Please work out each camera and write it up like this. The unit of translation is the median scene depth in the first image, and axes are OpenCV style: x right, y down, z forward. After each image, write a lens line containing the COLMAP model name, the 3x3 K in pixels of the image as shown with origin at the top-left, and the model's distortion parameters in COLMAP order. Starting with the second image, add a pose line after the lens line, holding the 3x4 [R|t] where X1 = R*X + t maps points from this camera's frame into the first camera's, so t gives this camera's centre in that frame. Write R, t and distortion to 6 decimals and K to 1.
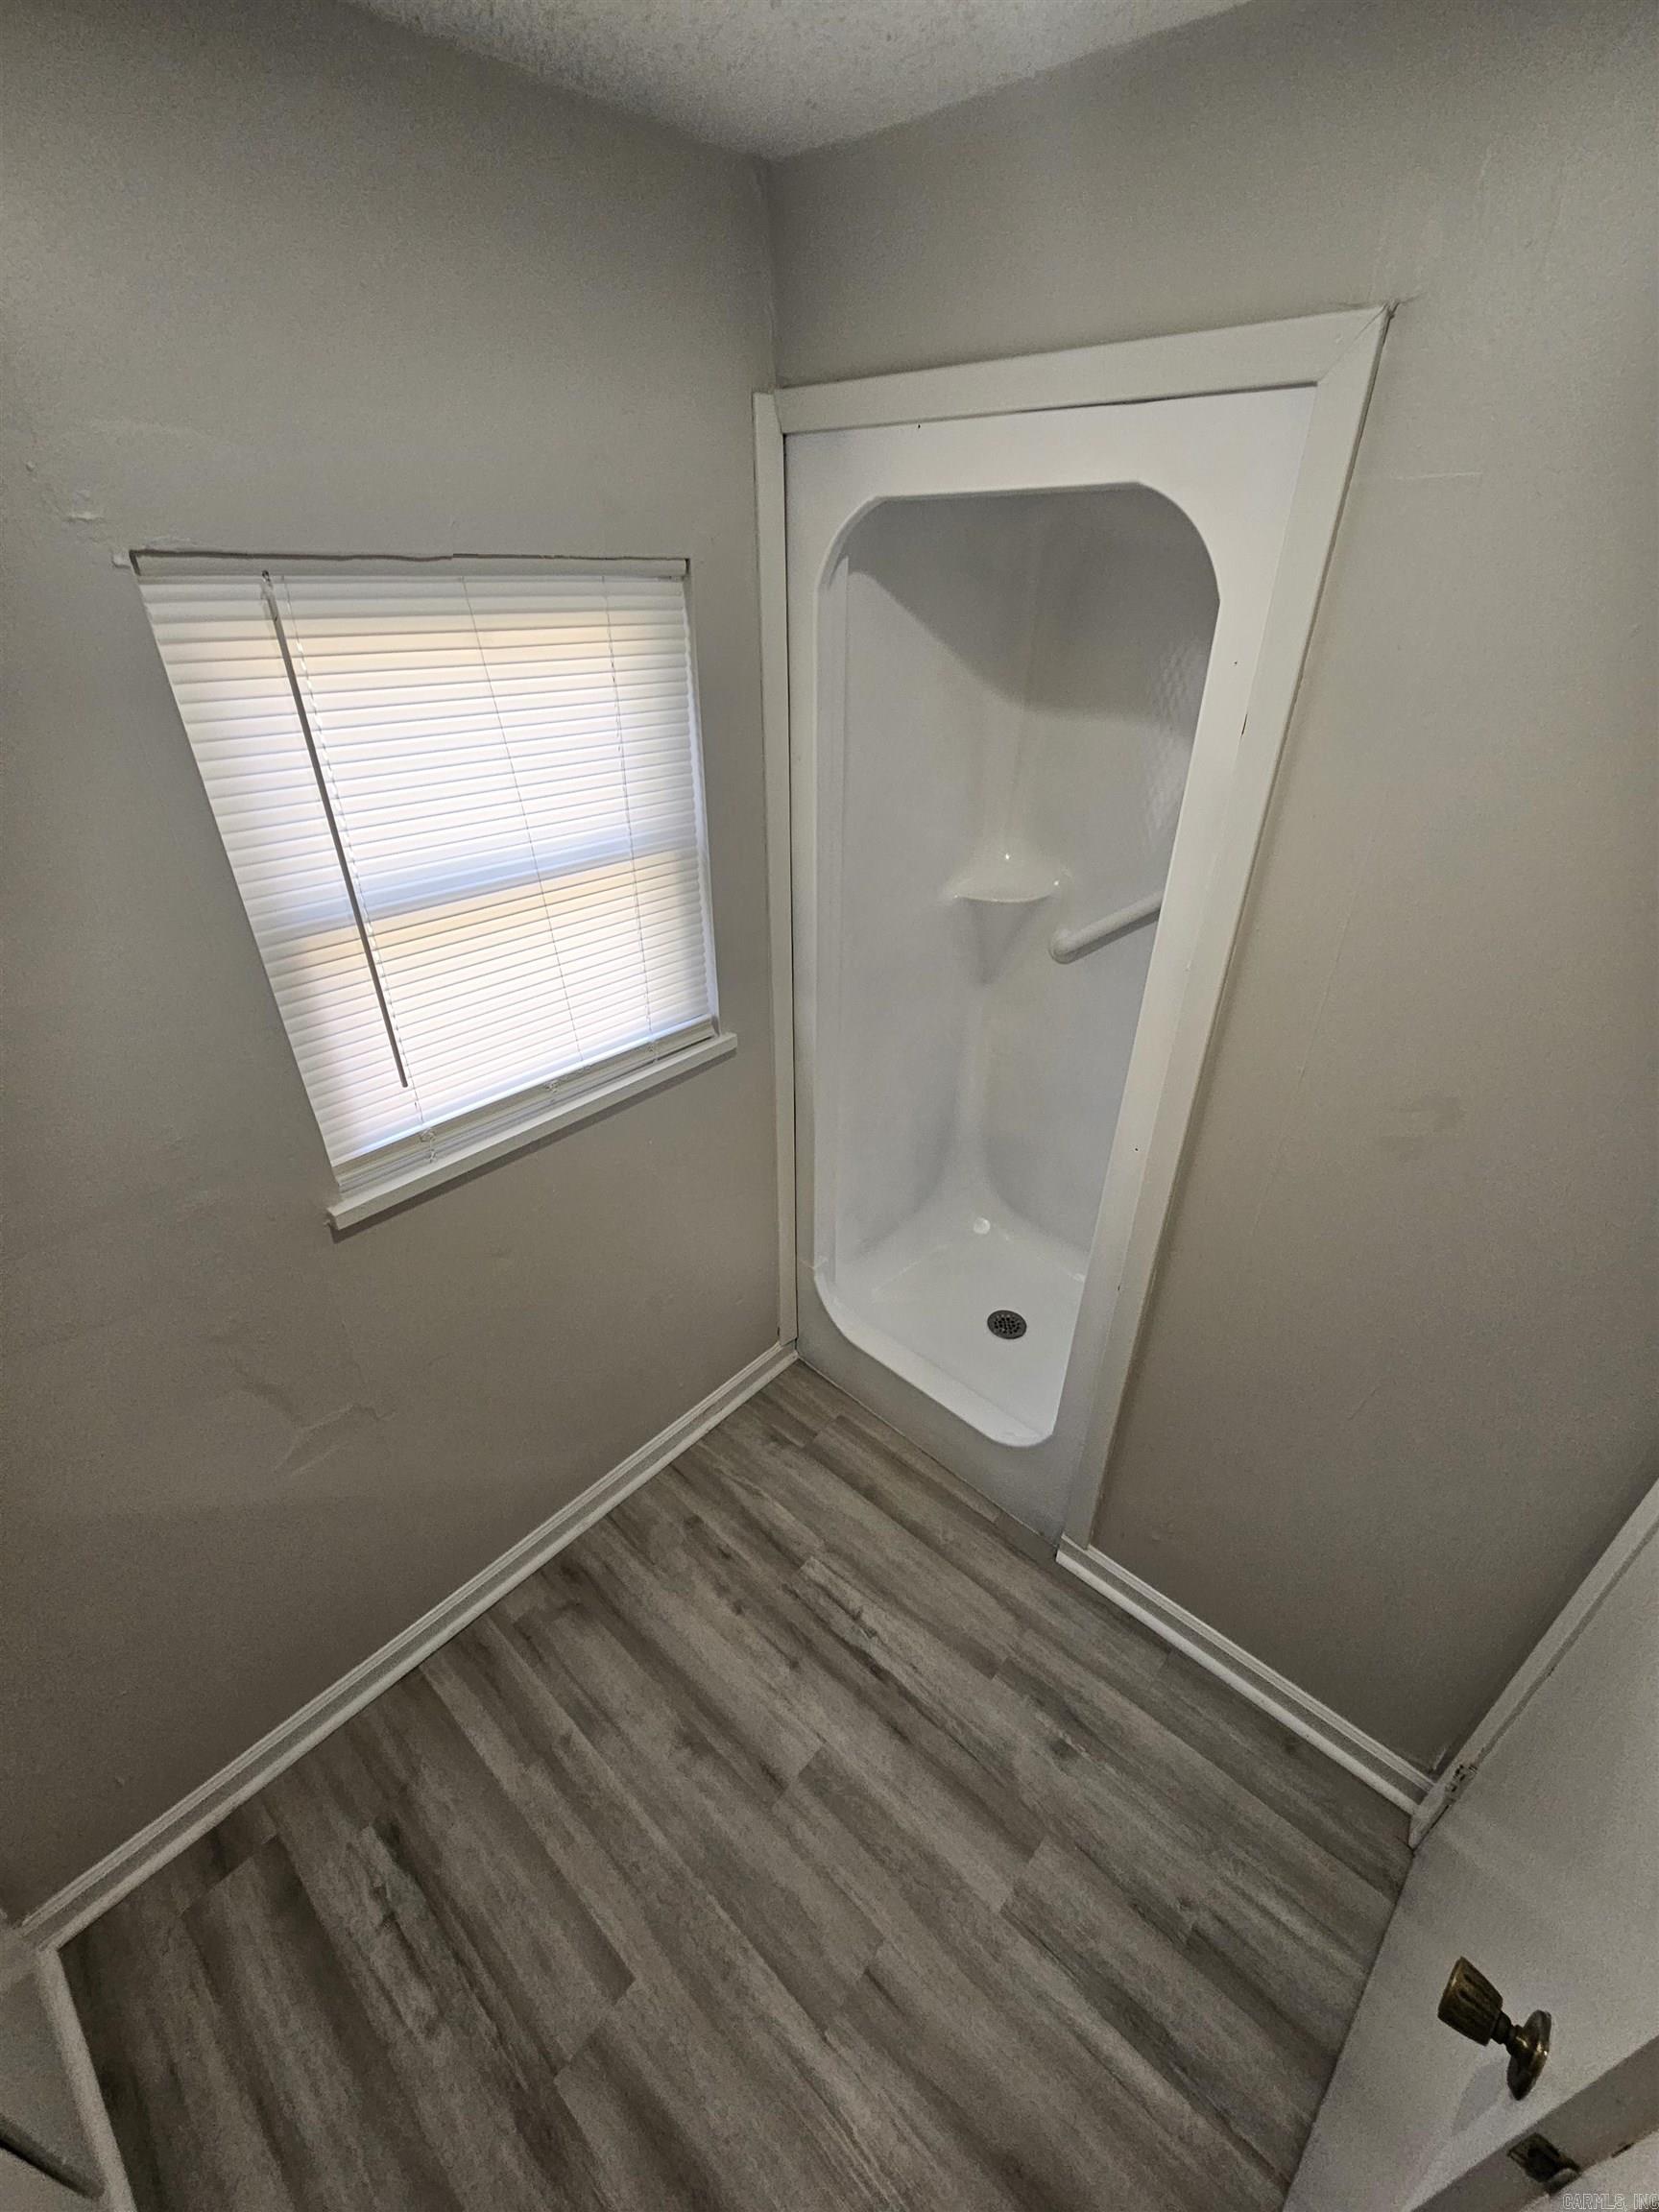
lens RADIAL K [[908.9, 0, 829.4], [0, 908.9, 1108.6], [0, 0, 1]] dist [-0.001249, 0.001889]
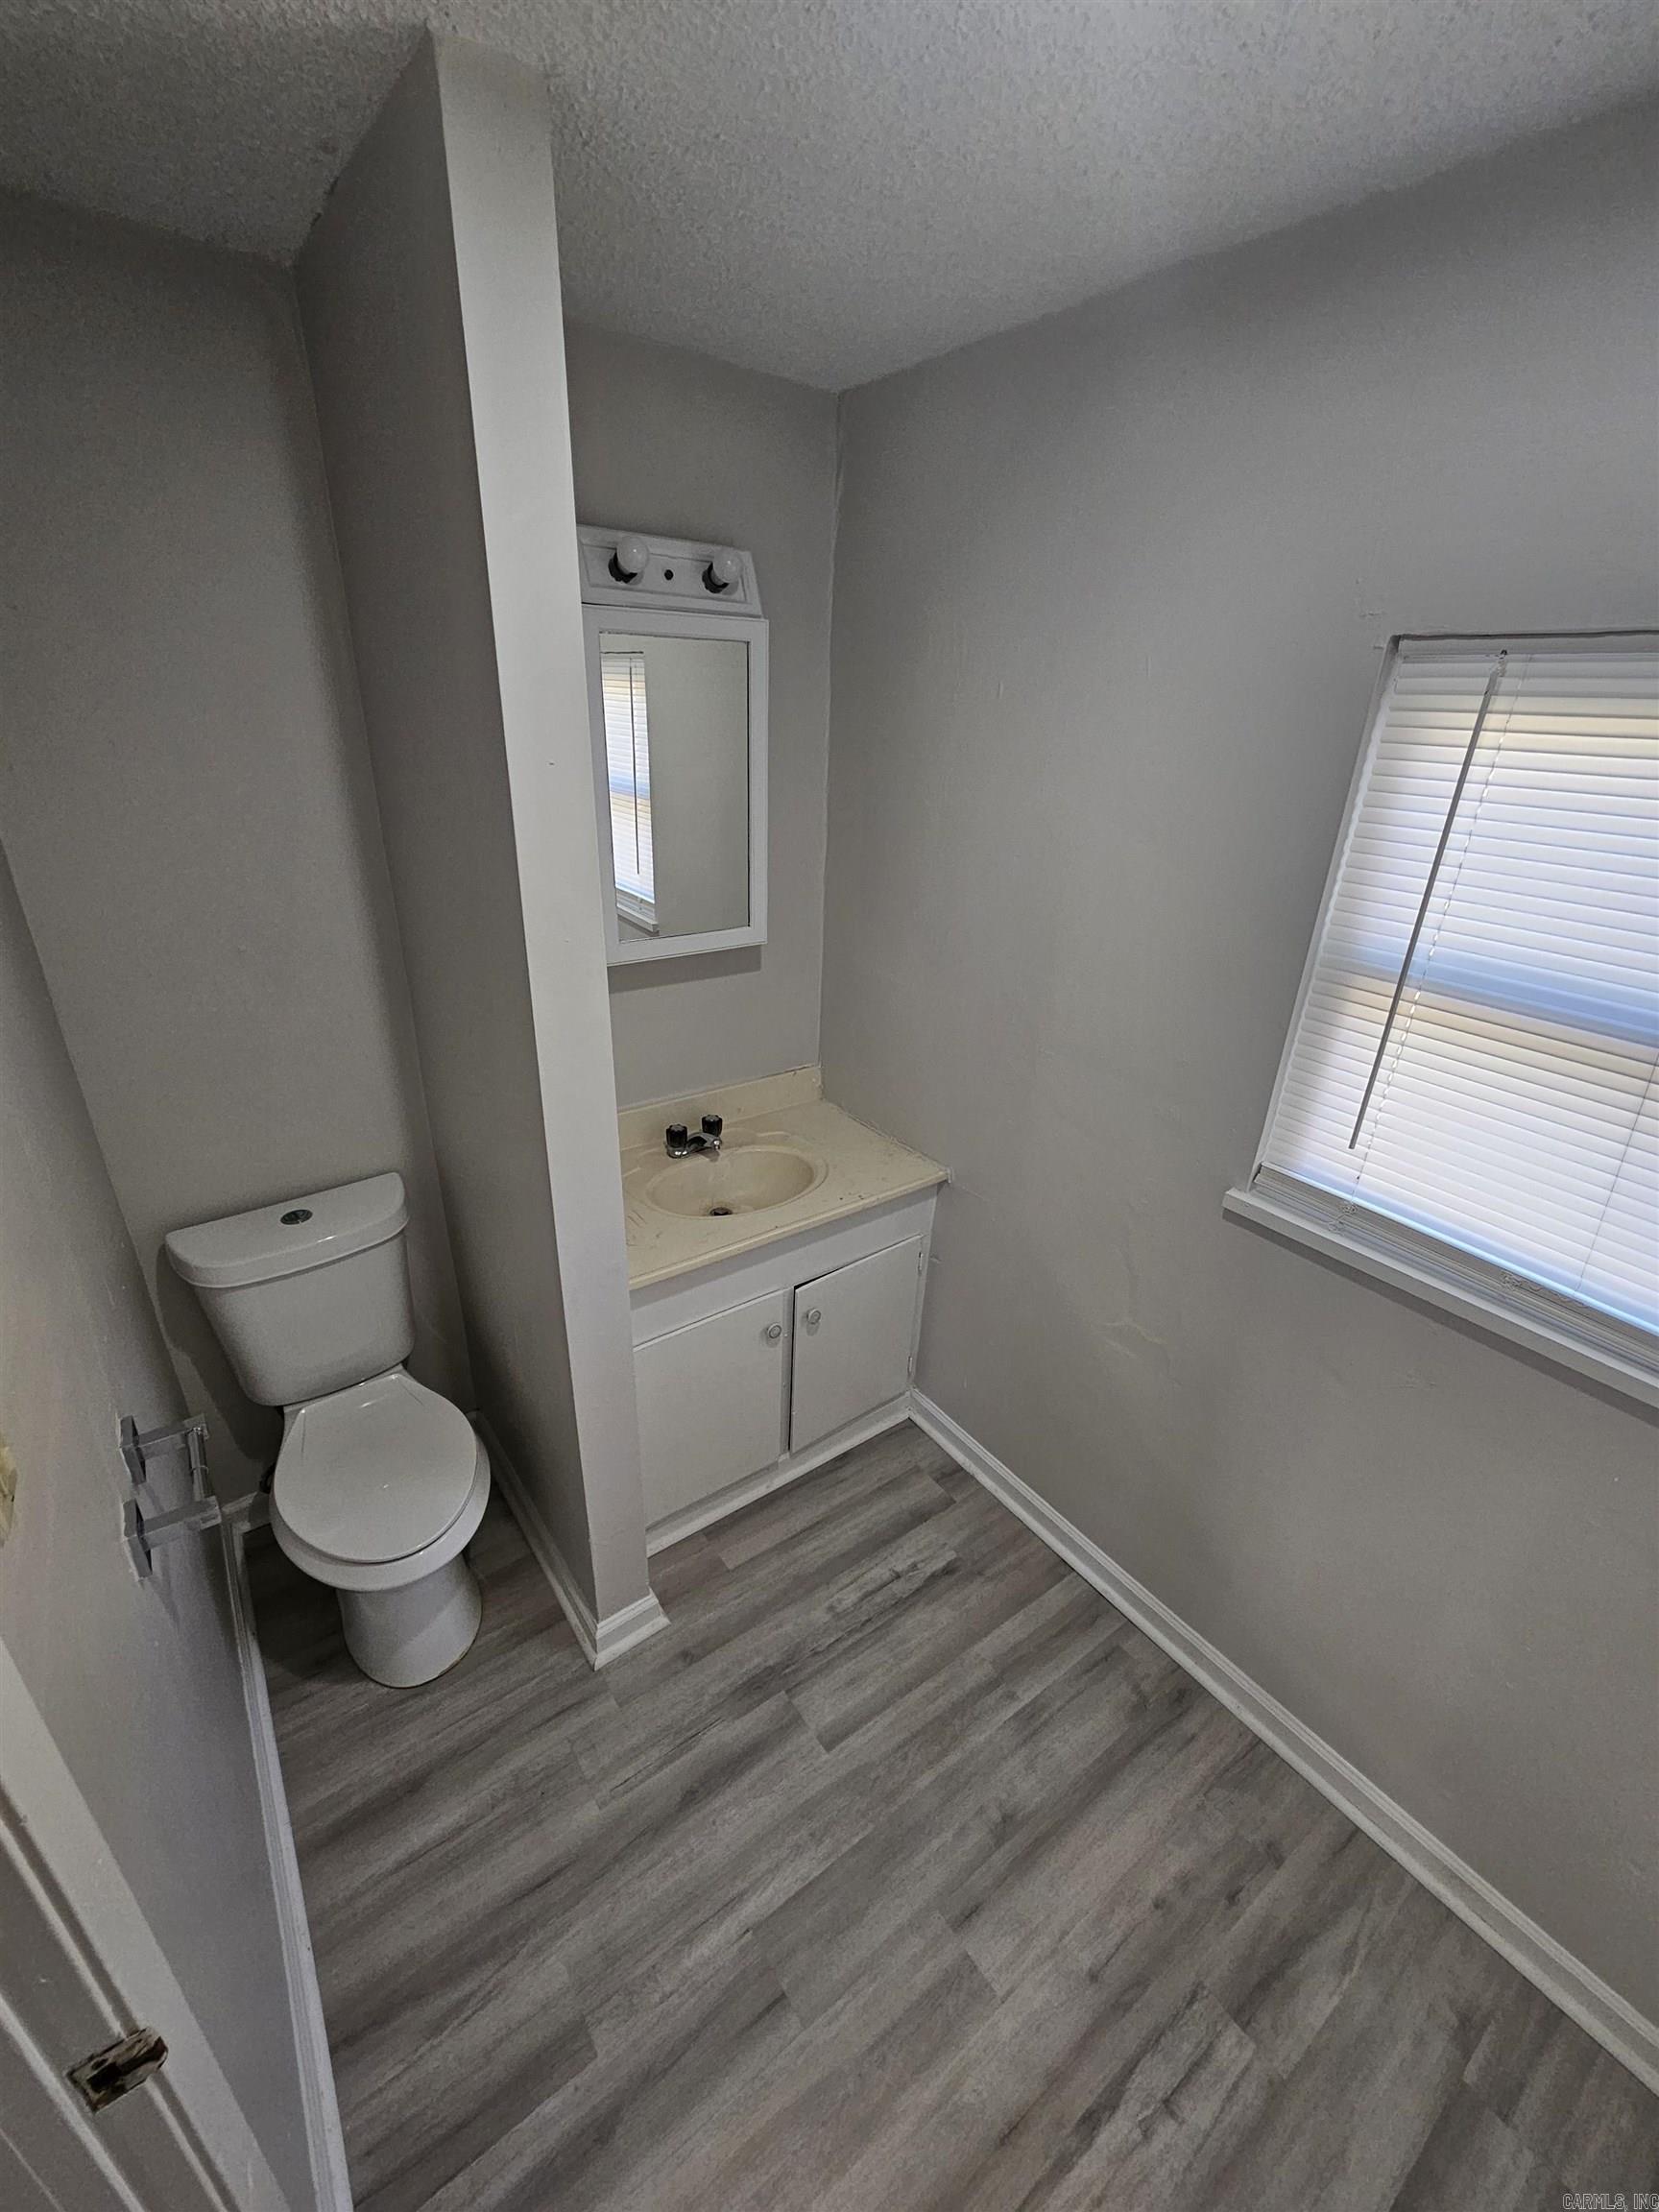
lens RADIAL K [[908.9, 0, 823.4], [0, 908.9, 1107.2], [0, 0, 1]] dist [-0.001249, 0.001889]
pose [[-0.201766, 0.393744, -0.896803, 0.462835], [-0.530214, 0.725955, 0.438022, -0.163797], [0.823507, 0.563875, 0.062295, 0.383230]]
